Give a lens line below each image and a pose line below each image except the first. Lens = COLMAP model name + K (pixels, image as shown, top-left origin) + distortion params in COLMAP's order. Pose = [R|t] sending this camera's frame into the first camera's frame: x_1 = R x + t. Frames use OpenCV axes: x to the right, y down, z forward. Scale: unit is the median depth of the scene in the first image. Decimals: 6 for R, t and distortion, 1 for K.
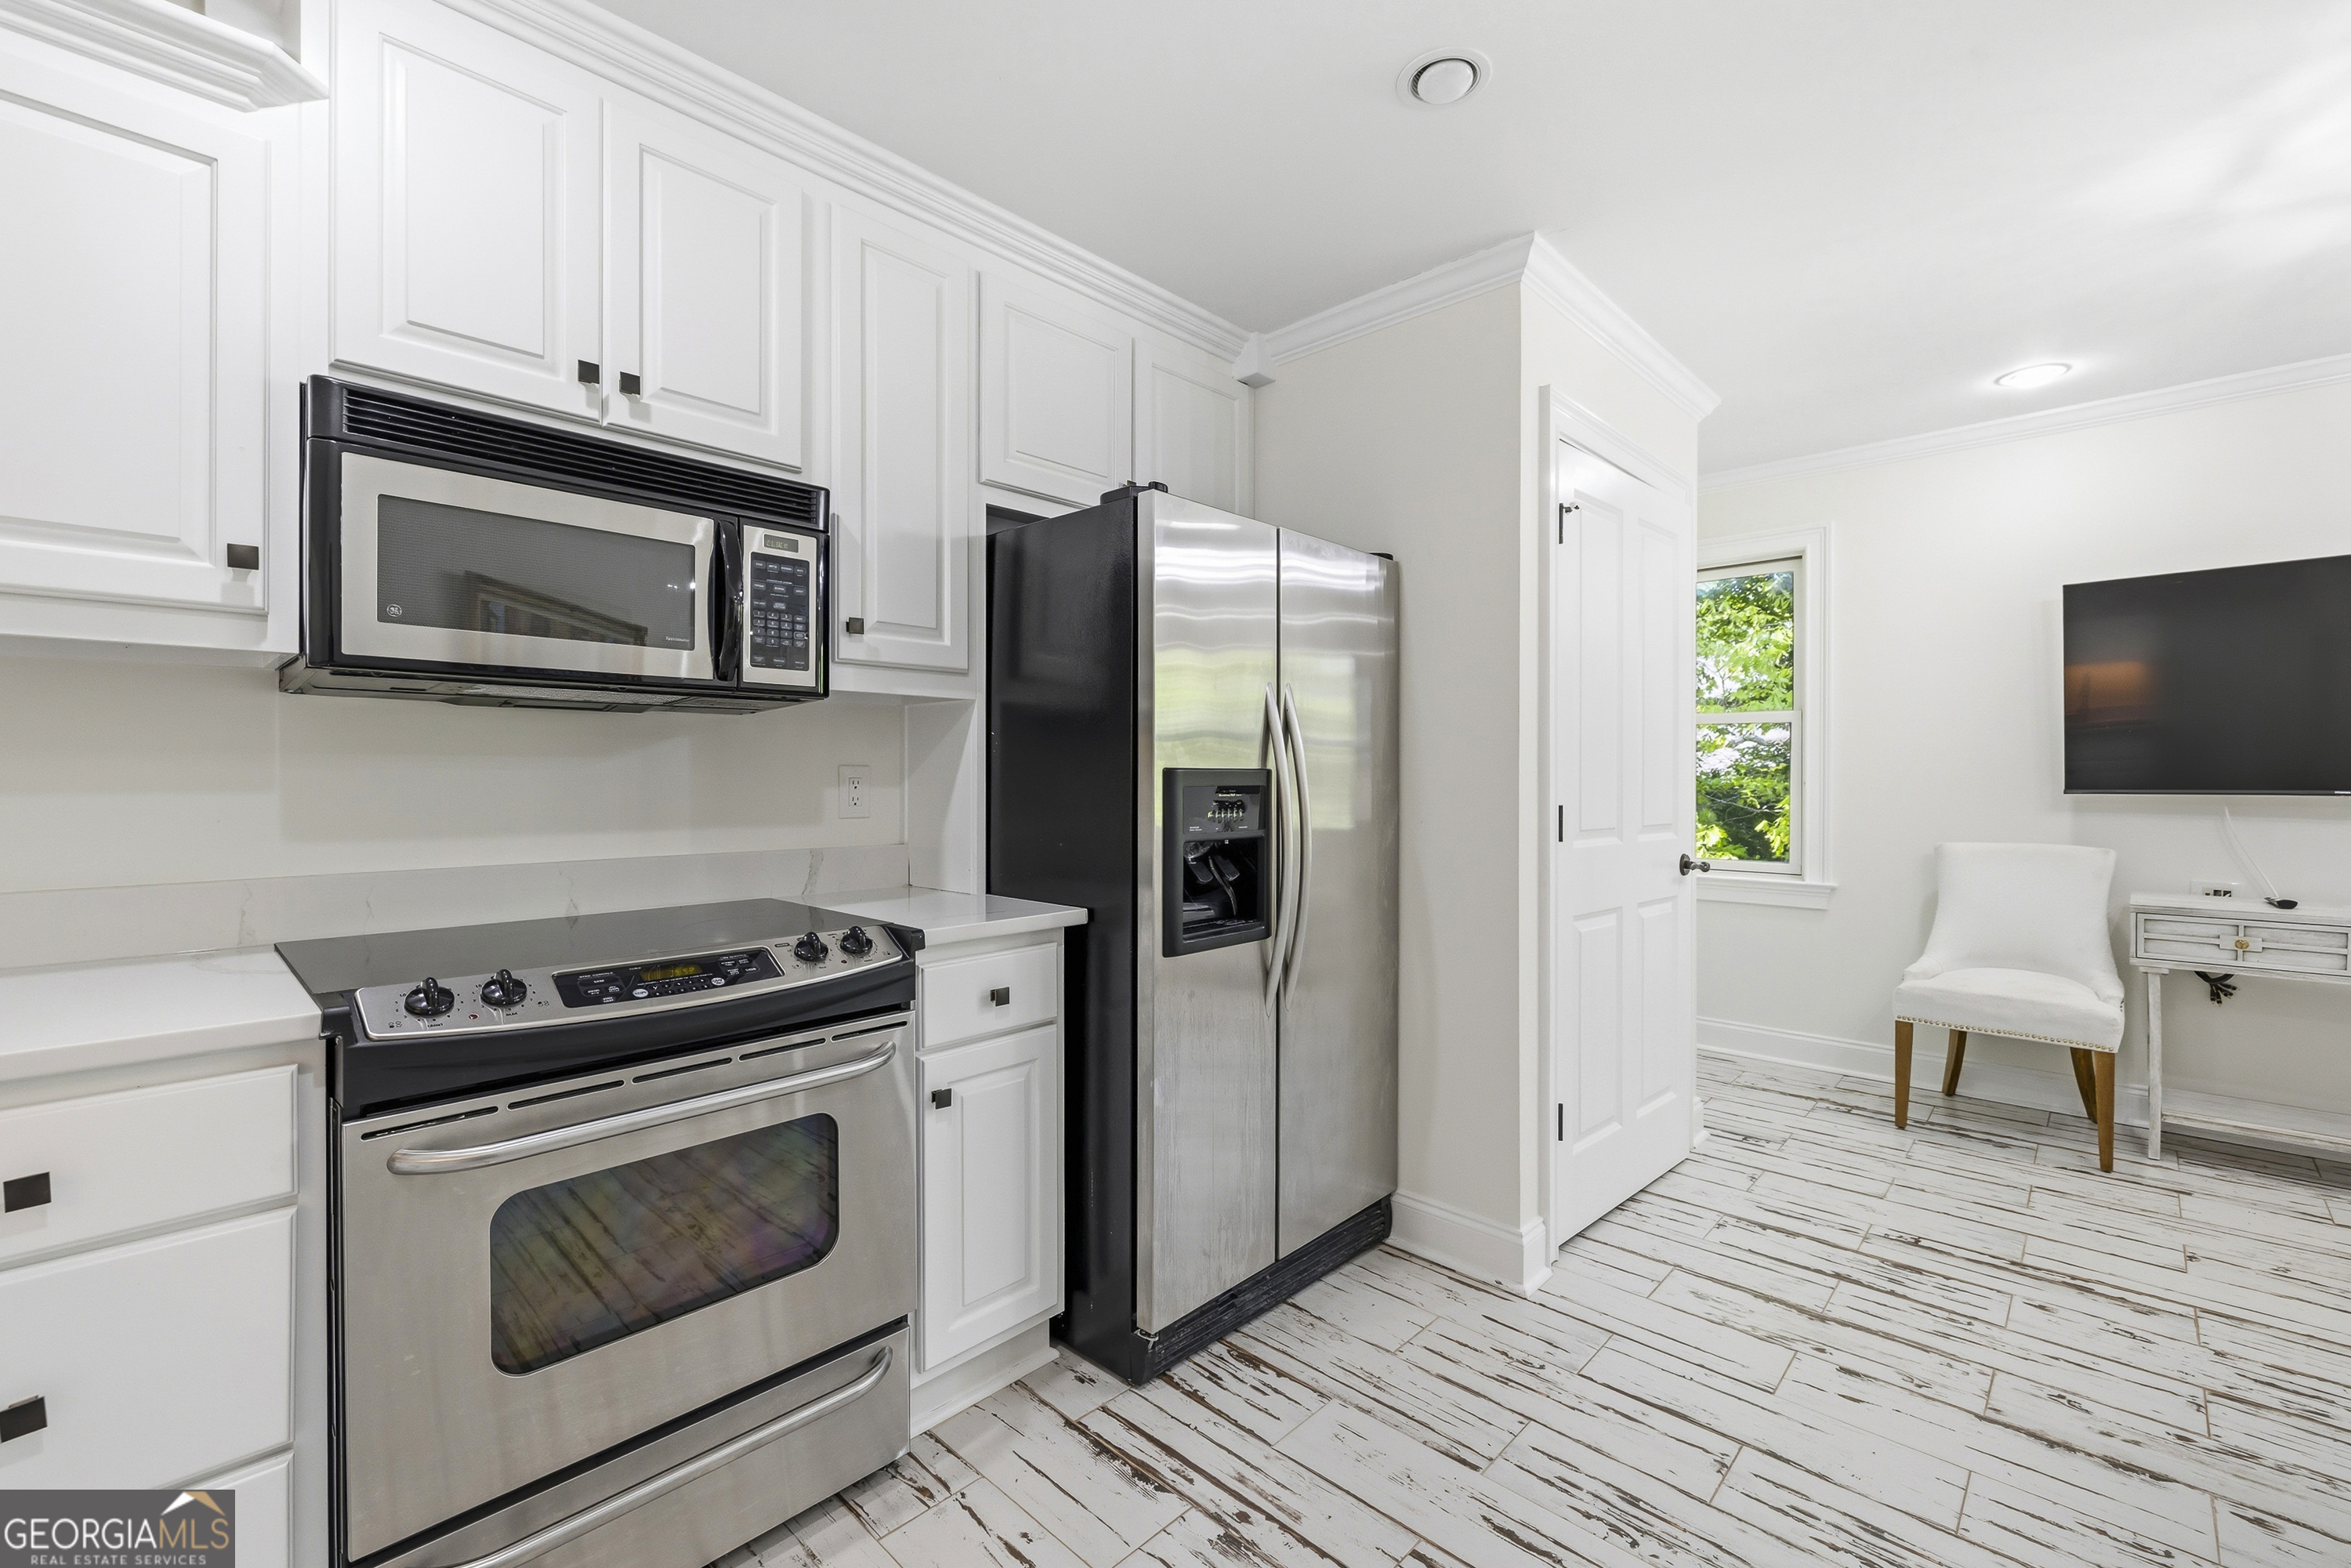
lens RADIAL K [[1005.6, 0, 1198.9], [0, 1005.6, 773.4], [0, 0, 1]] dist [0.007802, -0.001107]
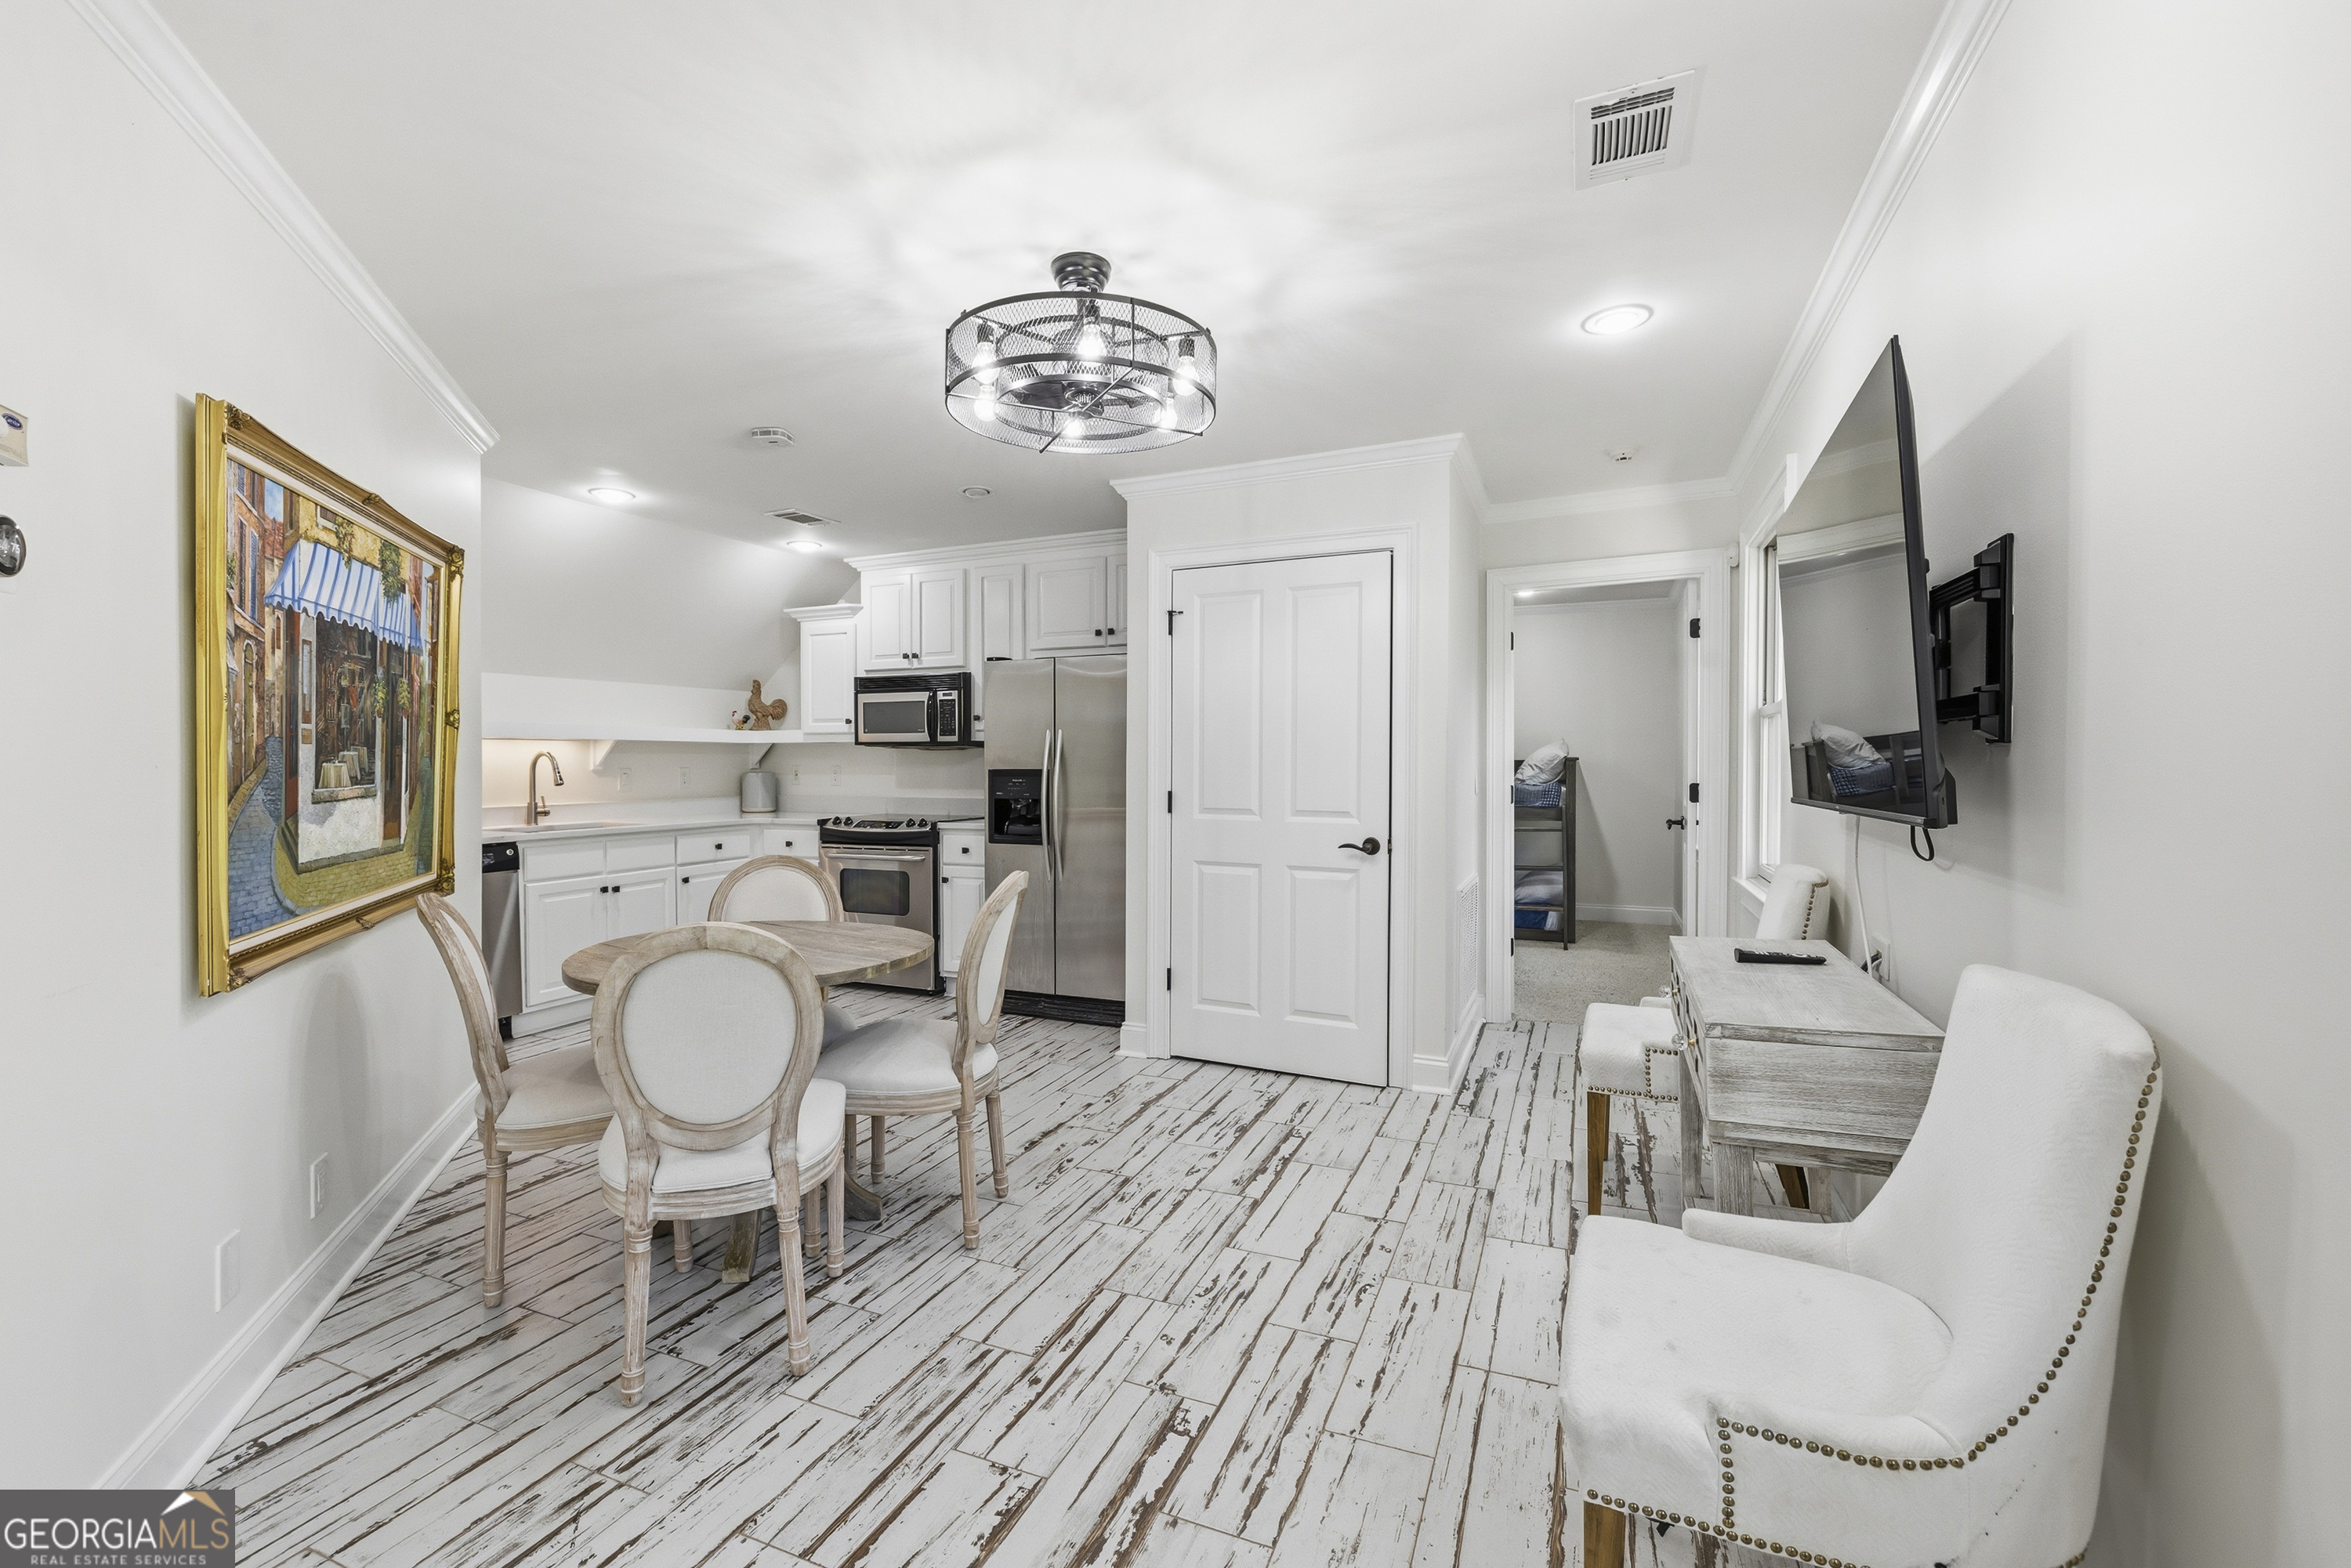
lens RADIAL K [[1005.6, 0, 1132.0], [0, 1005.6, 764.0], [0, 0, 1]] dist [0.007802, -0.001107]
pose [[0.320902, -0.000042, -0.947112, 2.503961], [0.001272, 0.999999, 0.000387, -0.018590], [0.947111, -0.001329, 0.320902, 0.524291]]
